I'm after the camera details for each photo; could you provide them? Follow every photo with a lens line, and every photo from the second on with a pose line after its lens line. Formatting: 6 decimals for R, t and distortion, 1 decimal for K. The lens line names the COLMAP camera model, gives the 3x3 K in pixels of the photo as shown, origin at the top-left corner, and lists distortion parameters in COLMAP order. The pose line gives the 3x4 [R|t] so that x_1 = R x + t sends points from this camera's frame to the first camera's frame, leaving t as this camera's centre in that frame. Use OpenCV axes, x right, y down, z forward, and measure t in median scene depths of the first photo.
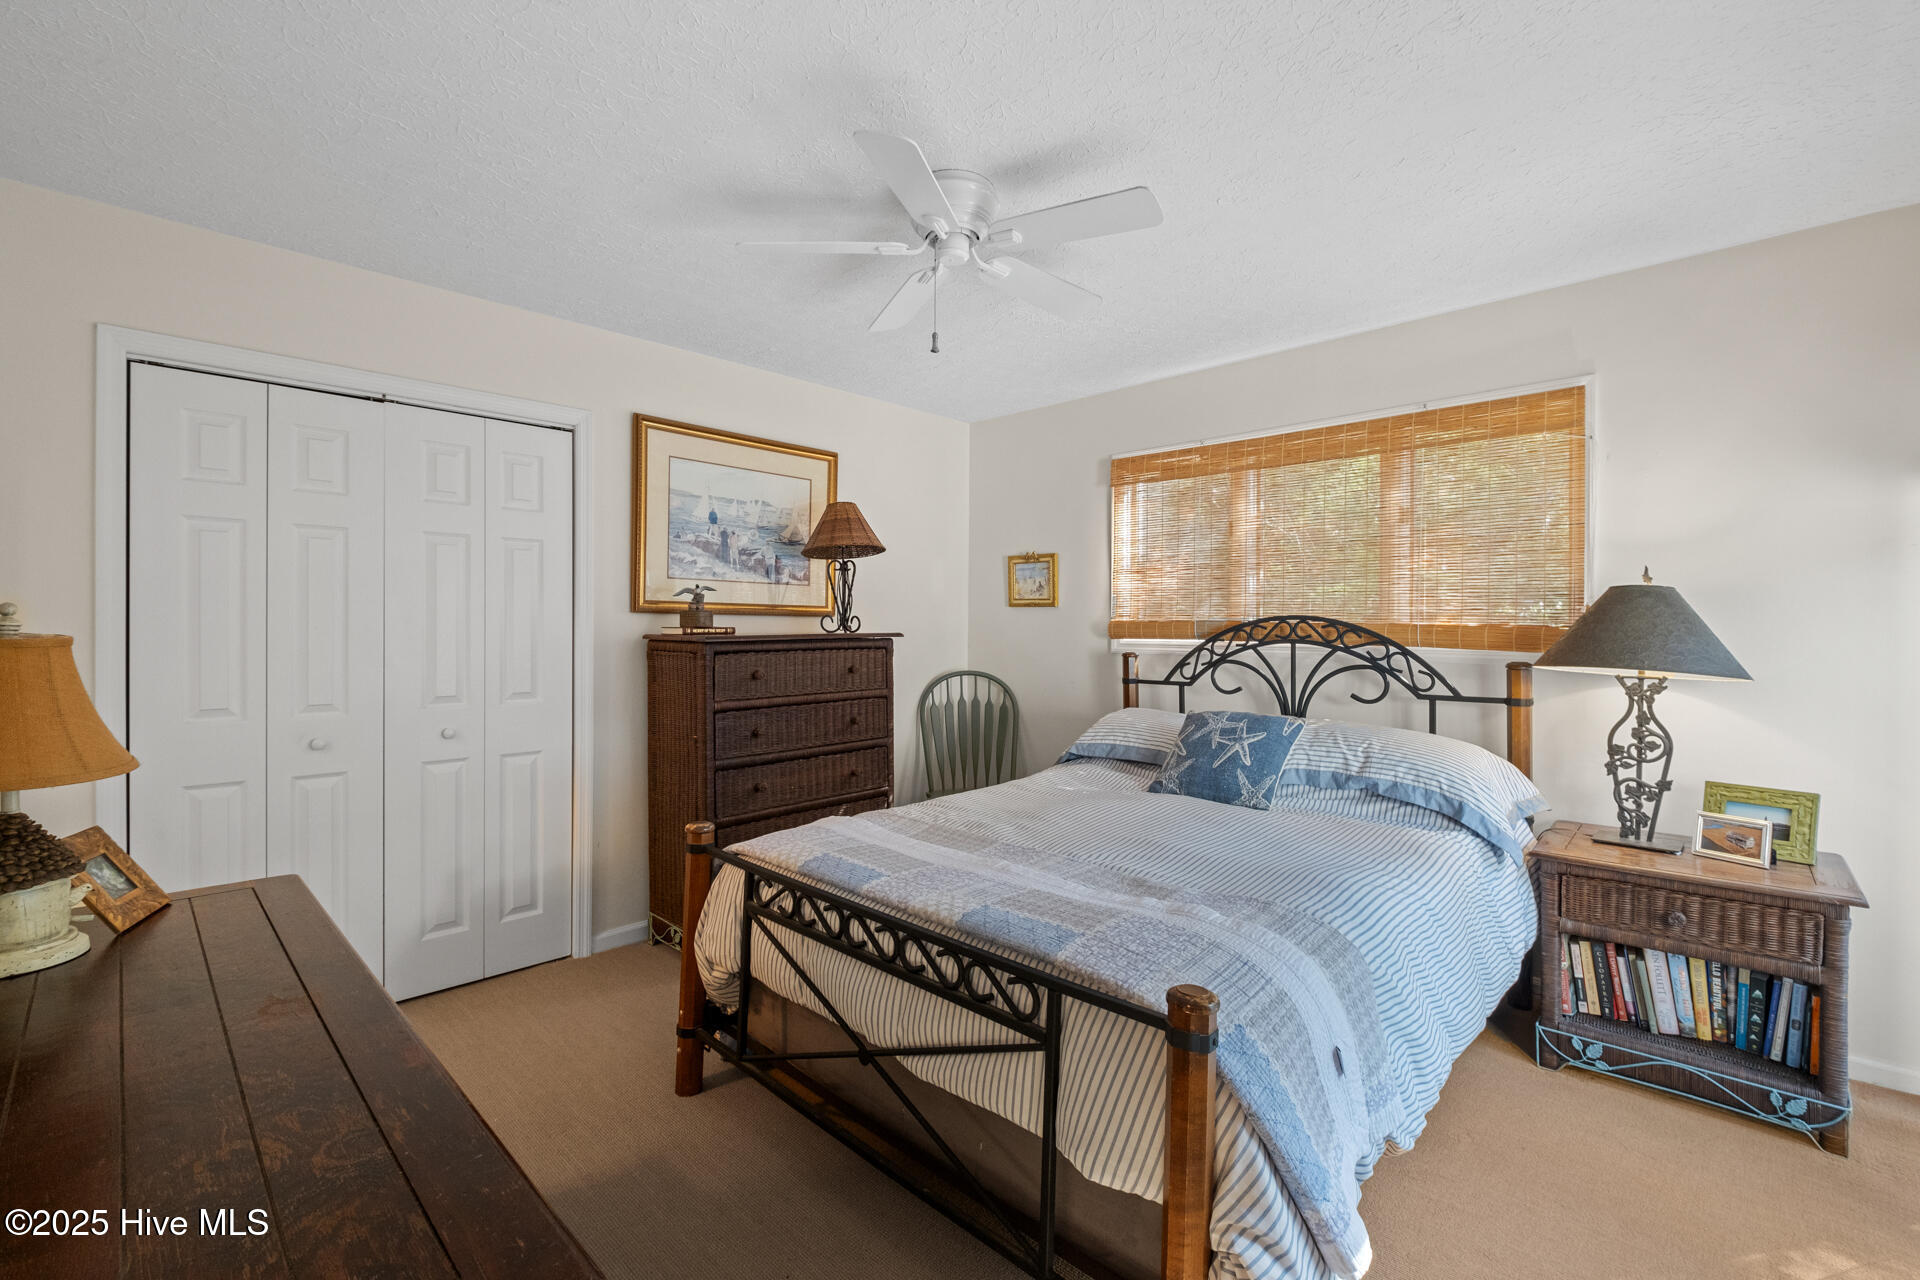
lens RADIAL K [[831.2, 0, 945.0], [0, 831.2, 639.7], [0, 0, 1]] dist [-0.003480, -0.002772]
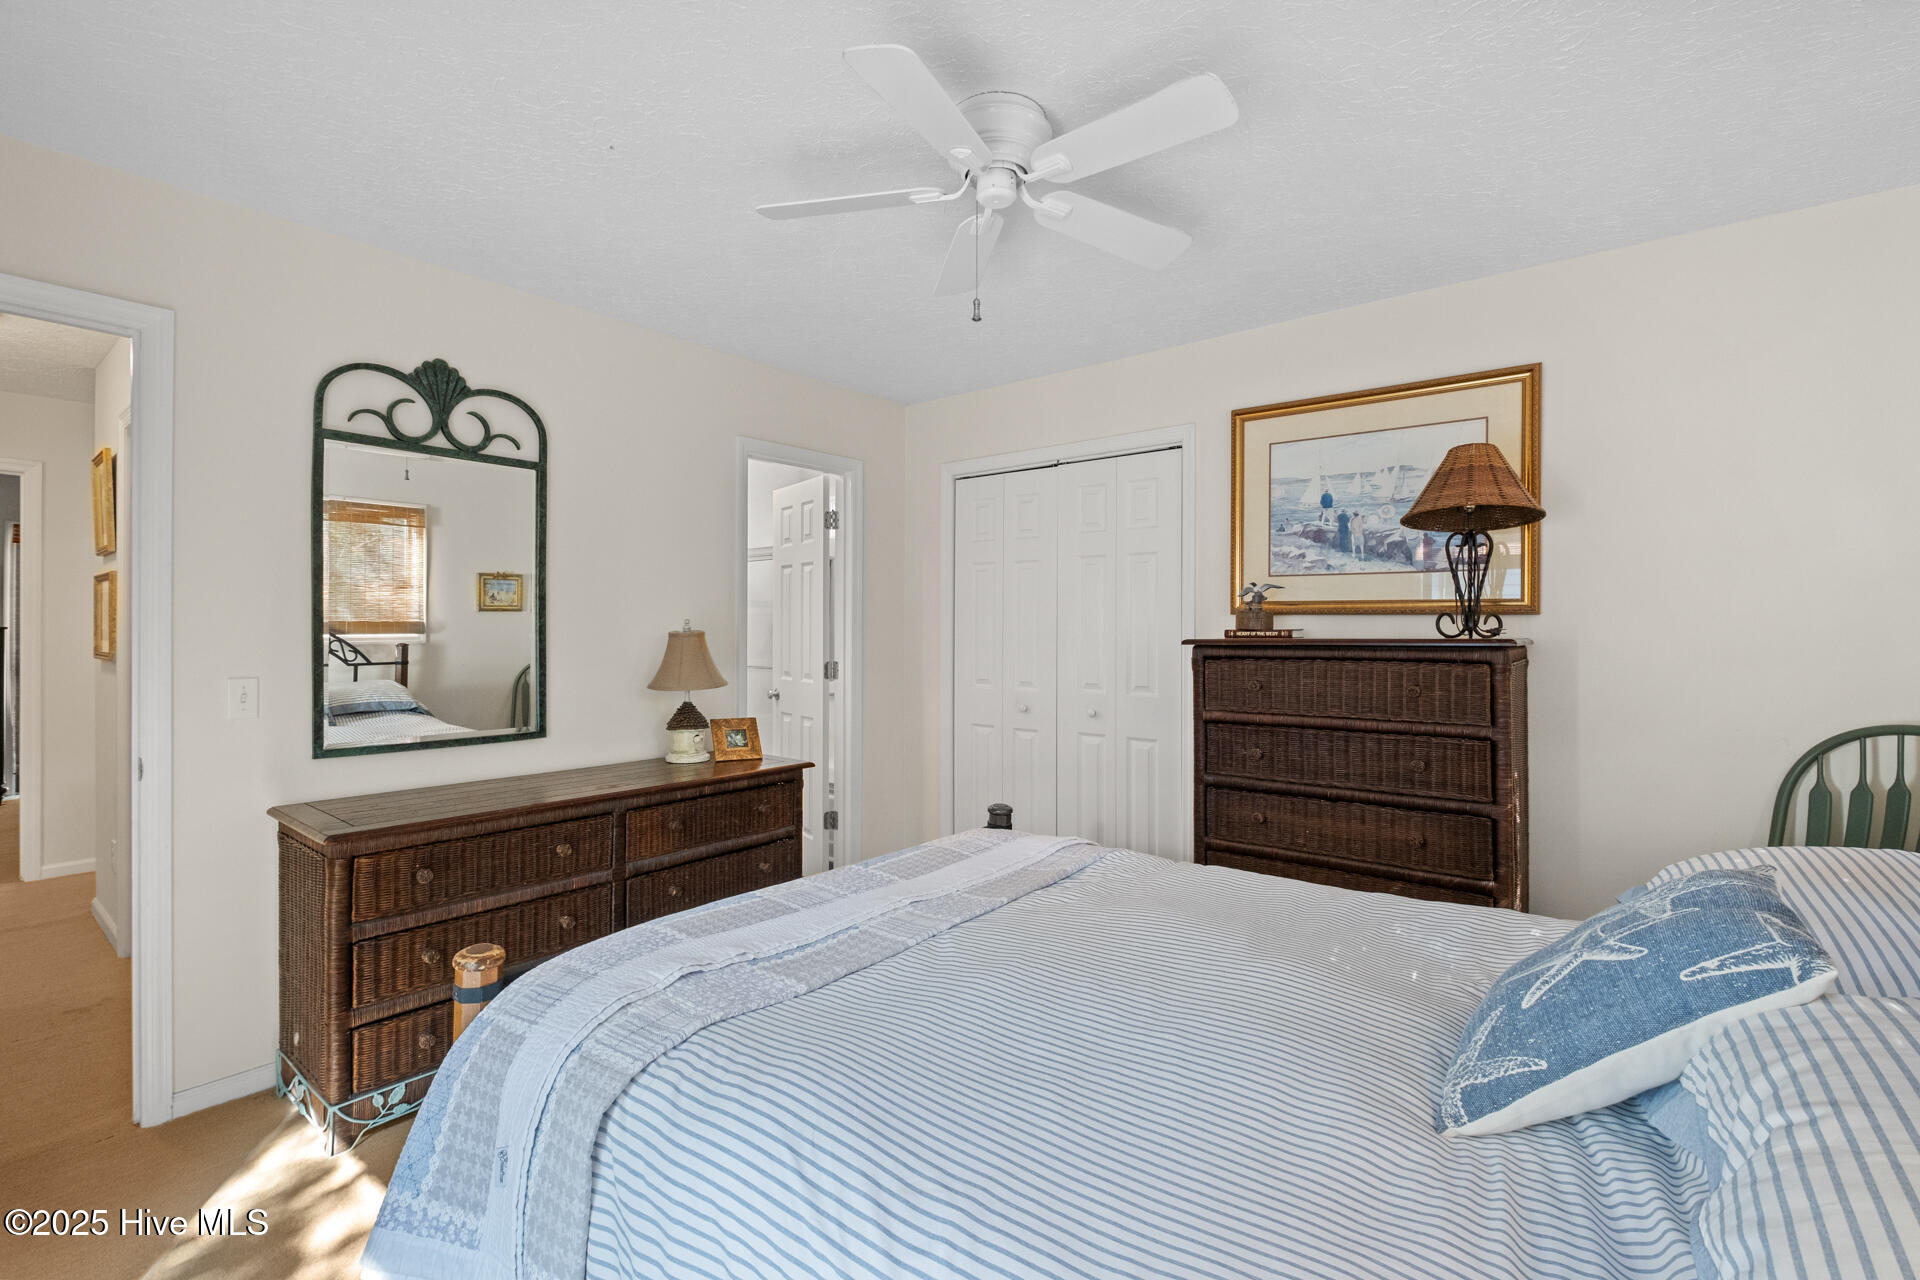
lens RADIAL K [[831.2, 0, 949.1], [0, 831.2, 626.4], [0, 0, 1]] dist [-0.003480, -0.002772]
pose [[0.104547, -0.003599, -0.994513, 0.538614], [-0.016708, 0.999846, -0.005374, -0.007804], [0.994380, 0.017179, 0.104471, 0.543704]]
